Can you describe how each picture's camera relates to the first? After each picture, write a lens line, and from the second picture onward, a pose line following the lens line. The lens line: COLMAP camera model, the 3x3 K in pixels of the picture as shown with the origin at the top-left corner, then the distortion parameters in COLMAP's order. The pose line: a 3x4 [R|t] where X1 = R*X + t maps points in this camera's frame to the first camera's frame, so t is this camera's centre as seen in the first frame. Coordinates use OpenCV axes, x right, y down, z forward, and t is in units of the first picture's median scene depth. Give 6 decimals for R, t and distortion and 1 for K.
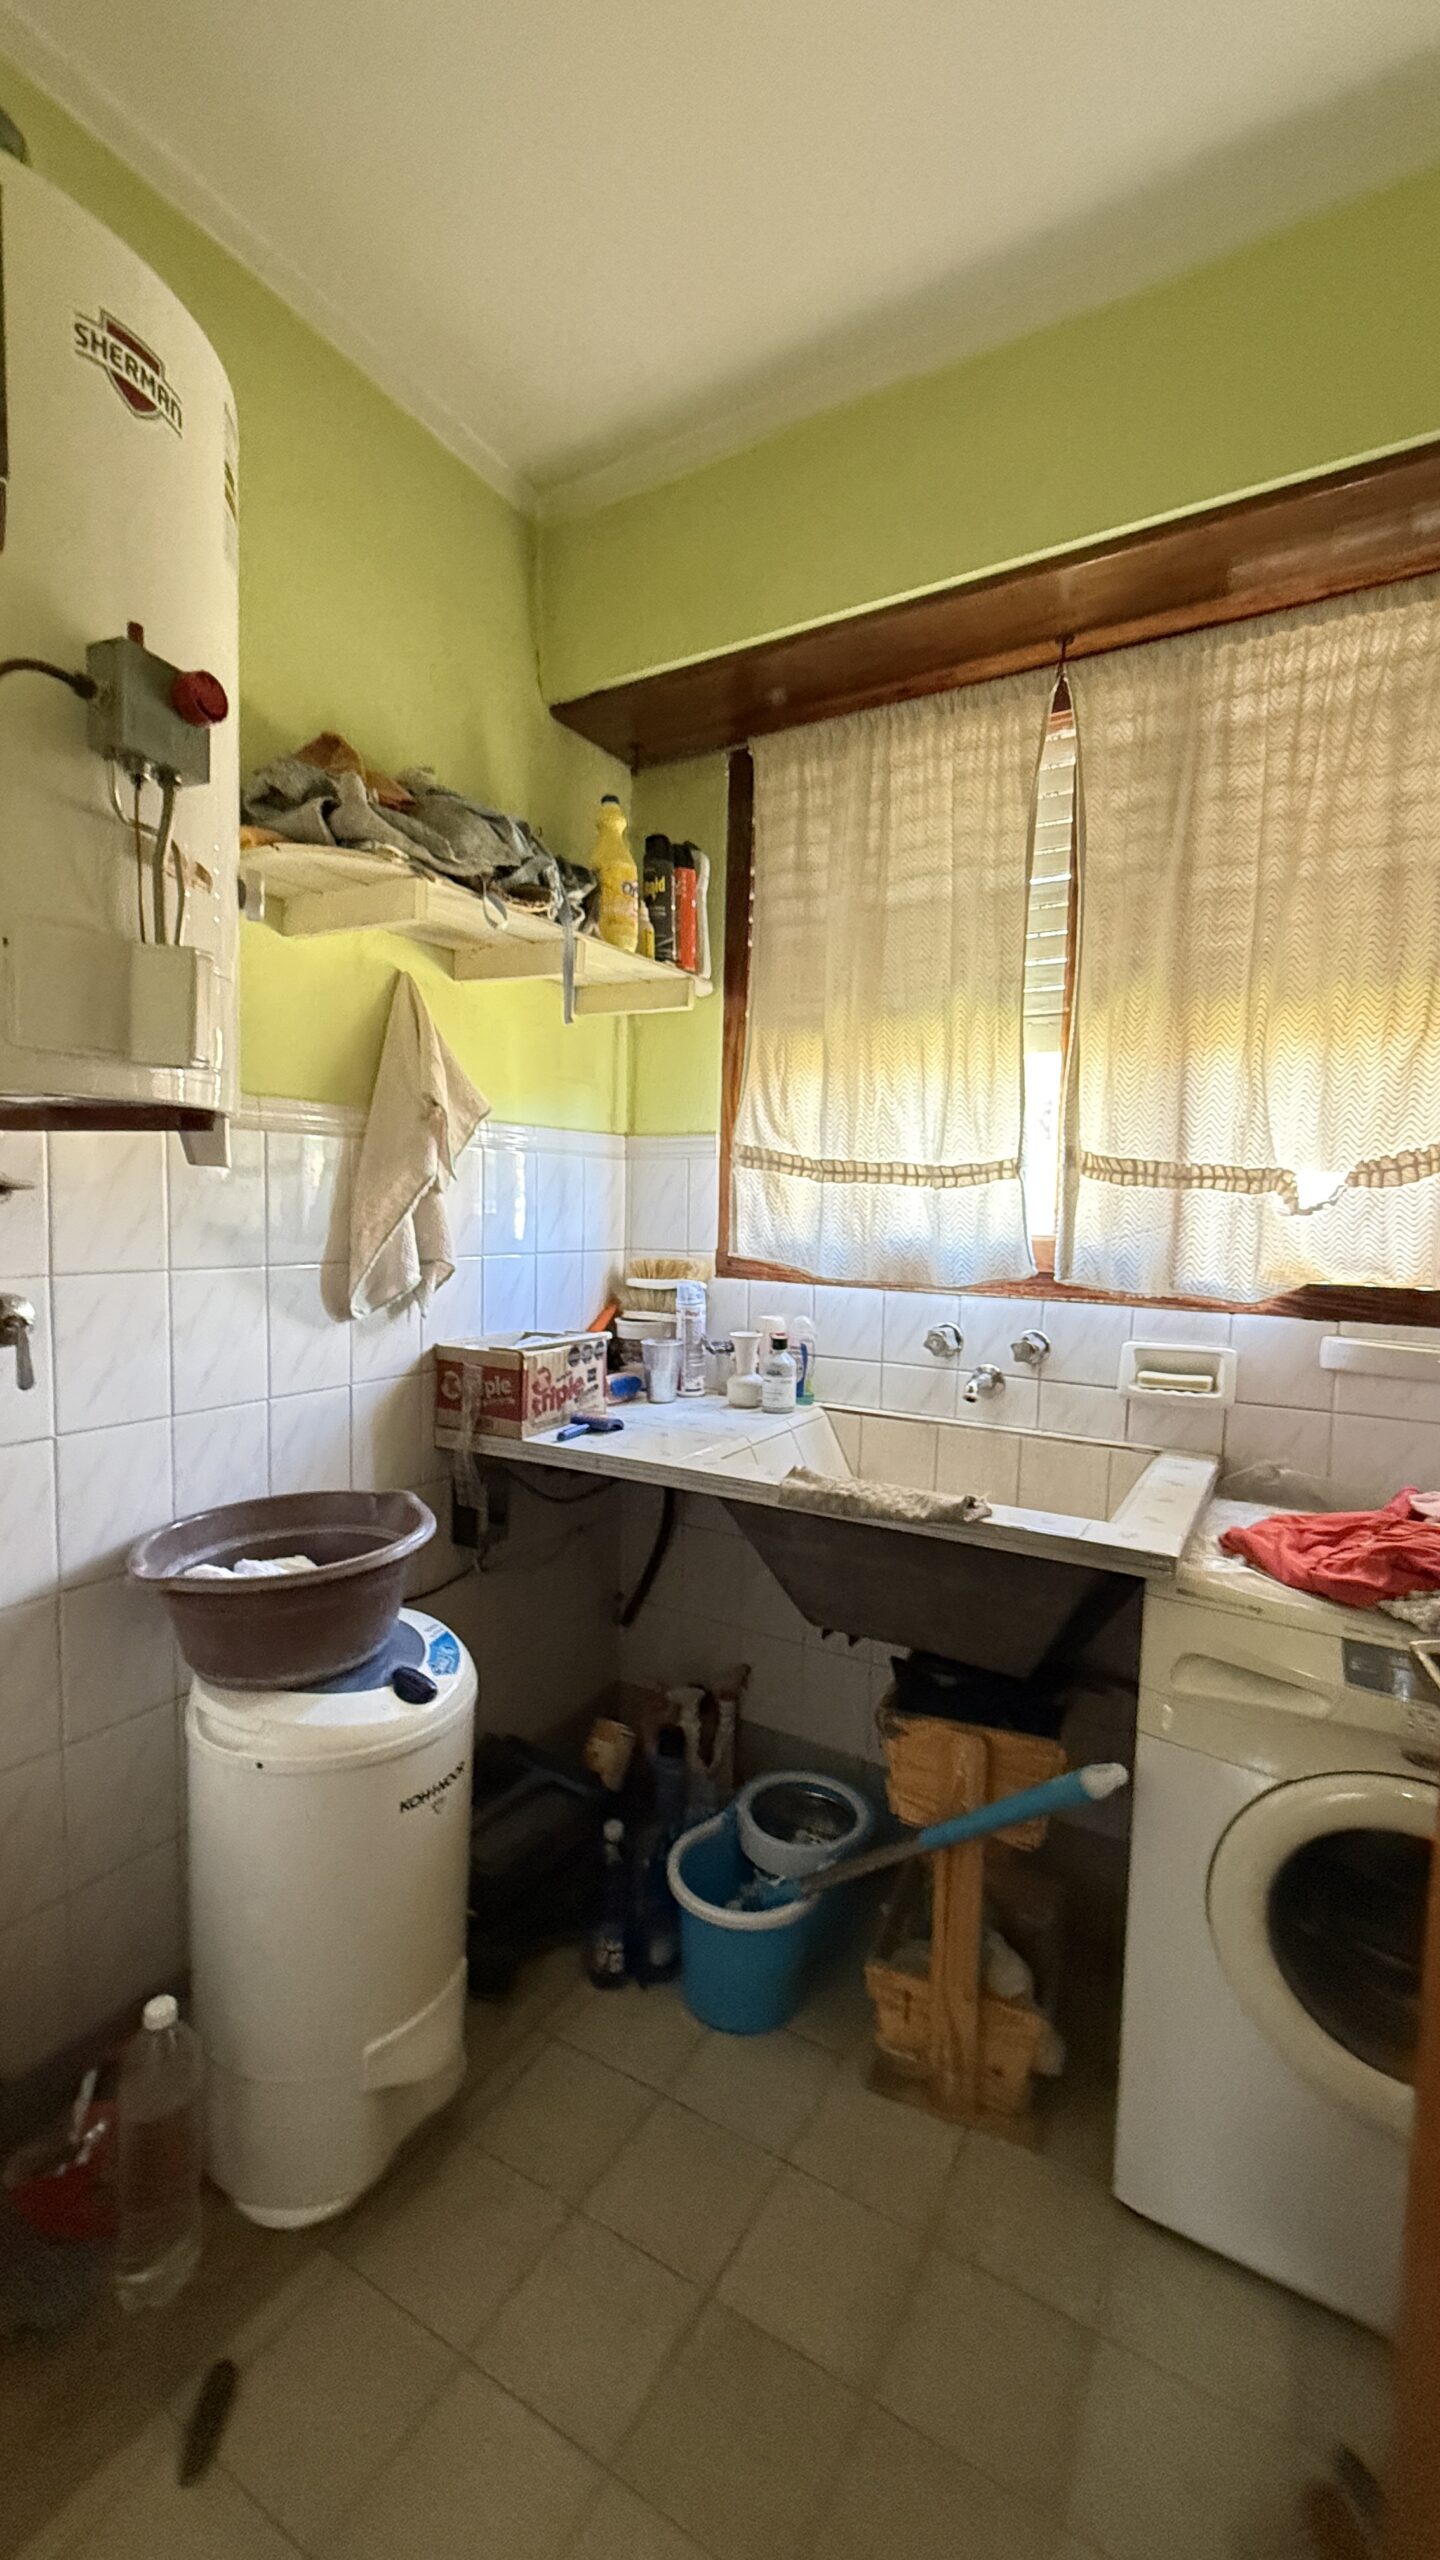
lens RADIAL K [[1045.0, 0, 710.0], [0, 1045.0, 1282.5], [0, 0, 1]] dist [0.000416, 0.000002]
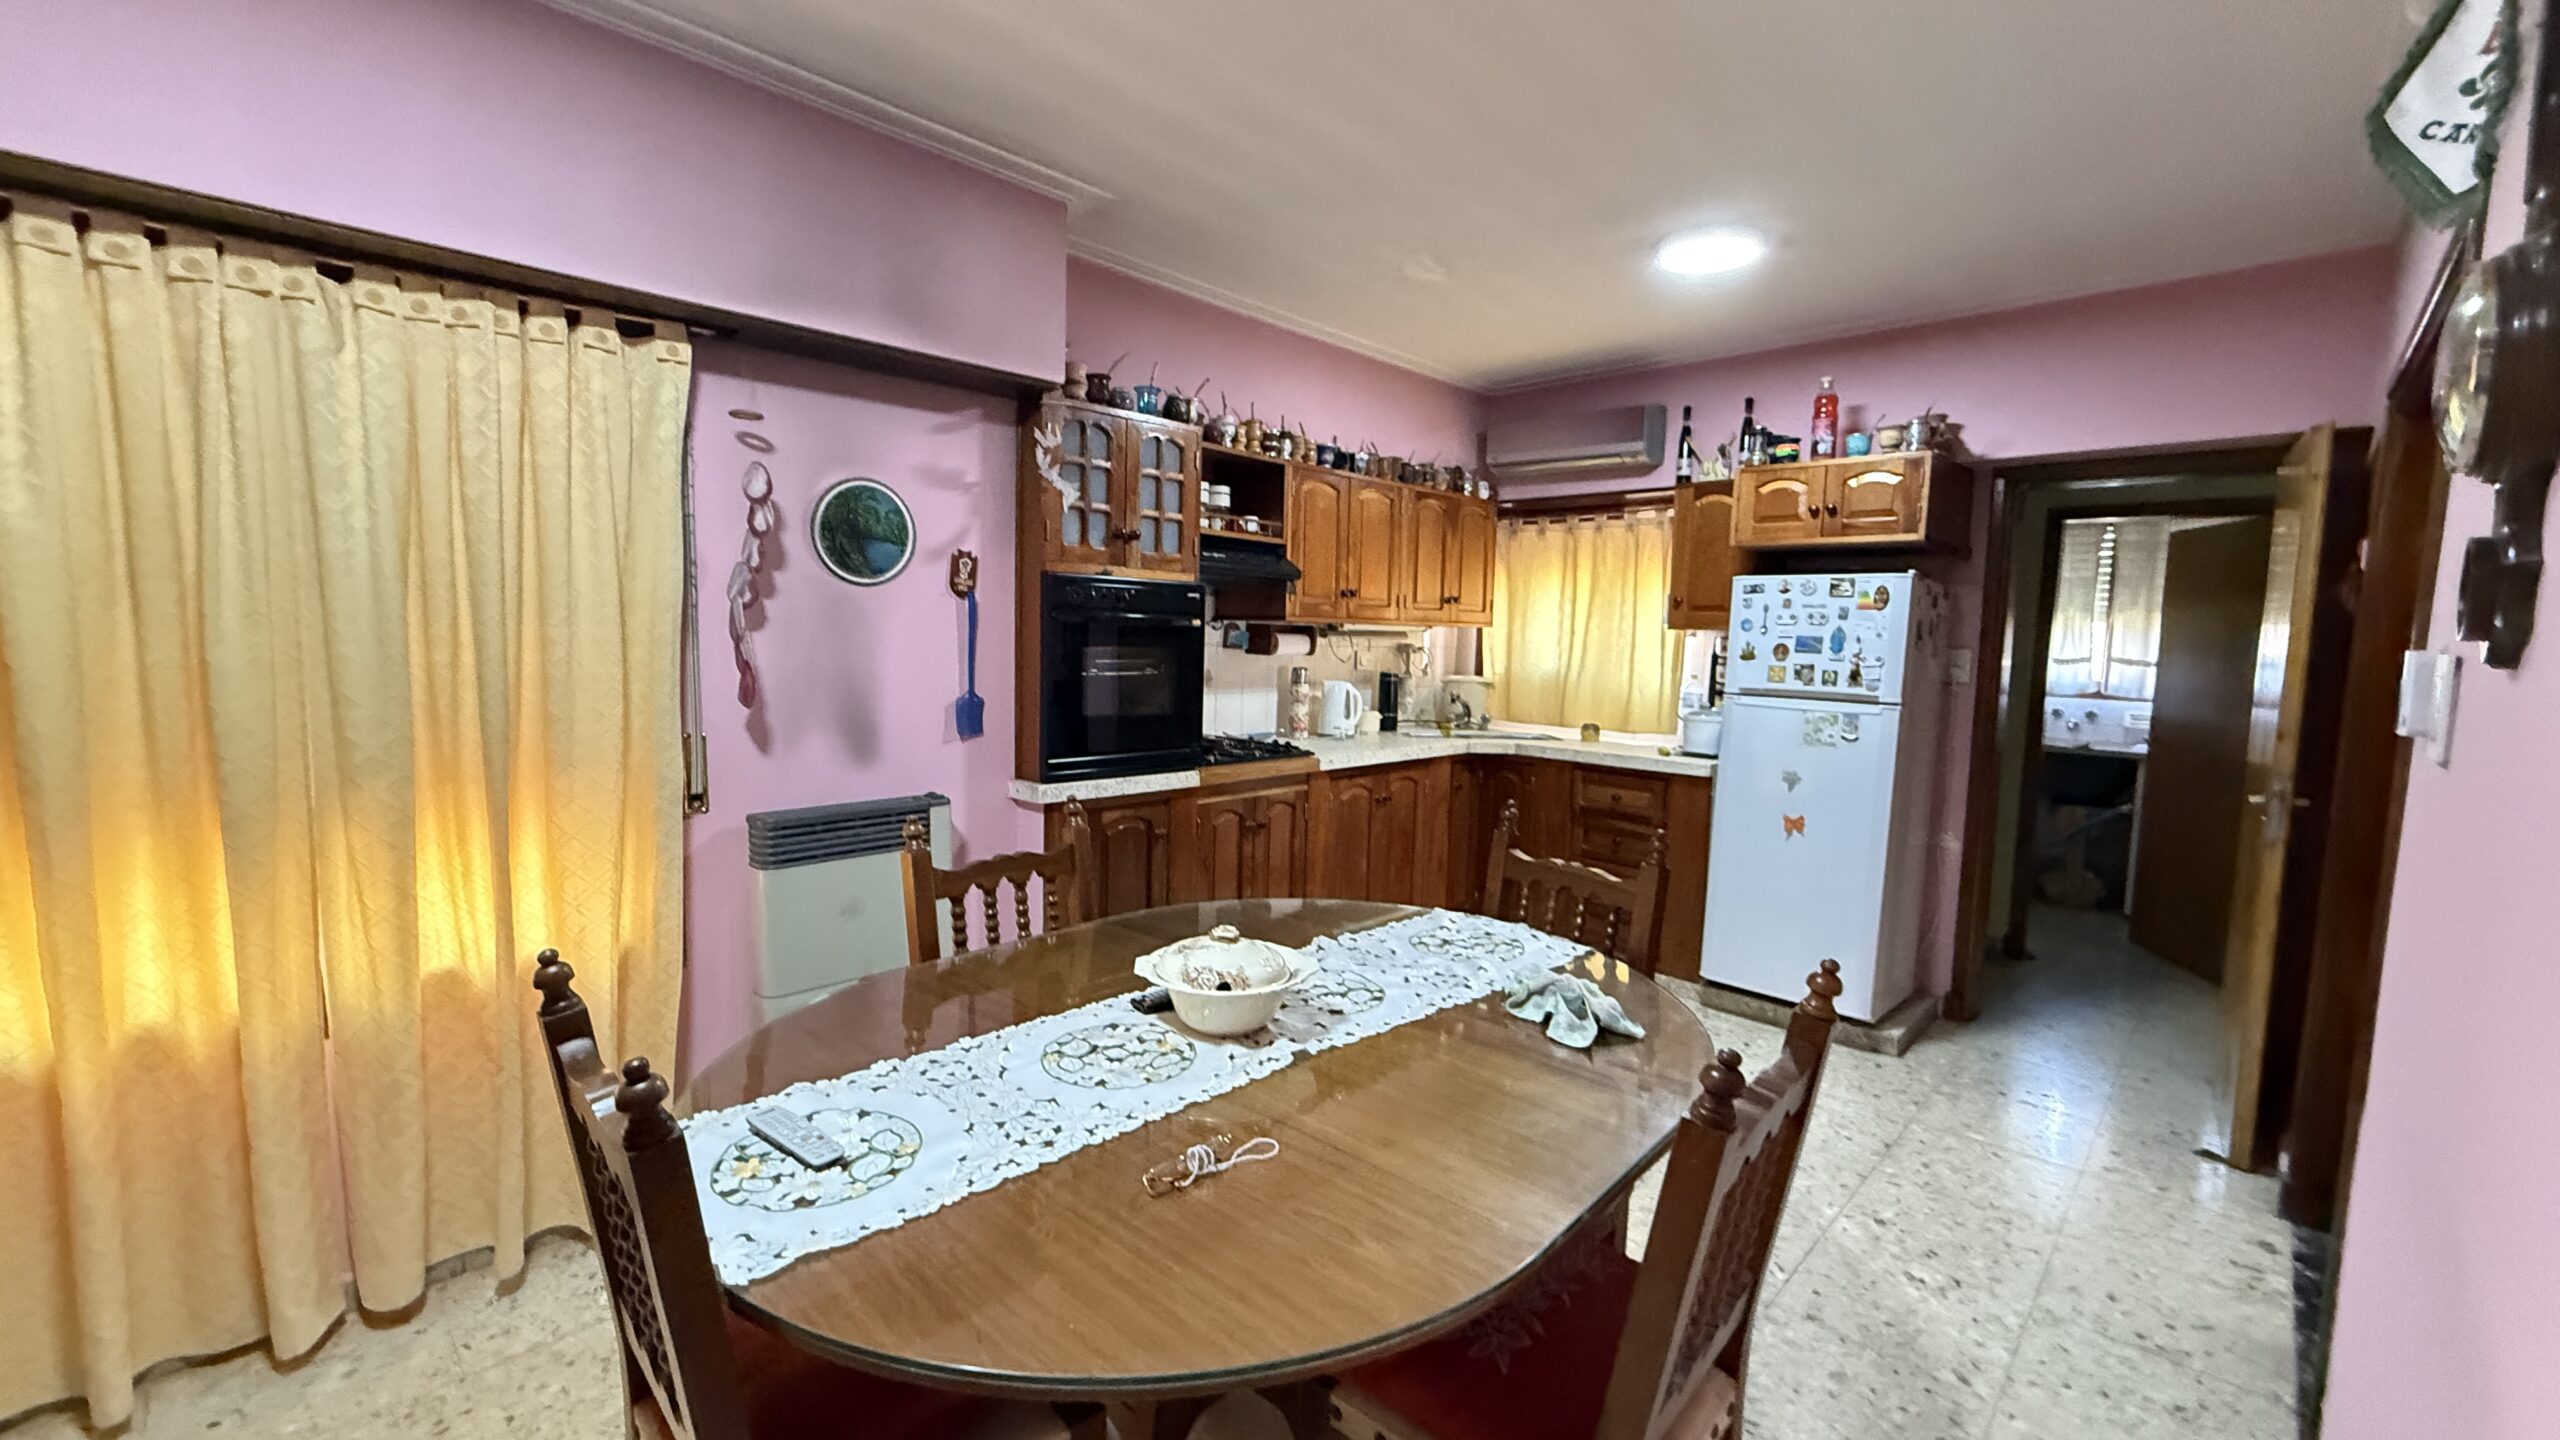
lens RADIAL K [[998.9, 0, 1288.7], [0, 998.9, 715.8], [0, 0, 1]] dist [-0.001559, -0.000086]
pose [[0.968185, 0.019198, -0.249497, -1.429010], [-0.017079, 0.999797, 0.010652, 0.080525], [0.249651, -0.006052, 0.968317, -2.818764]]
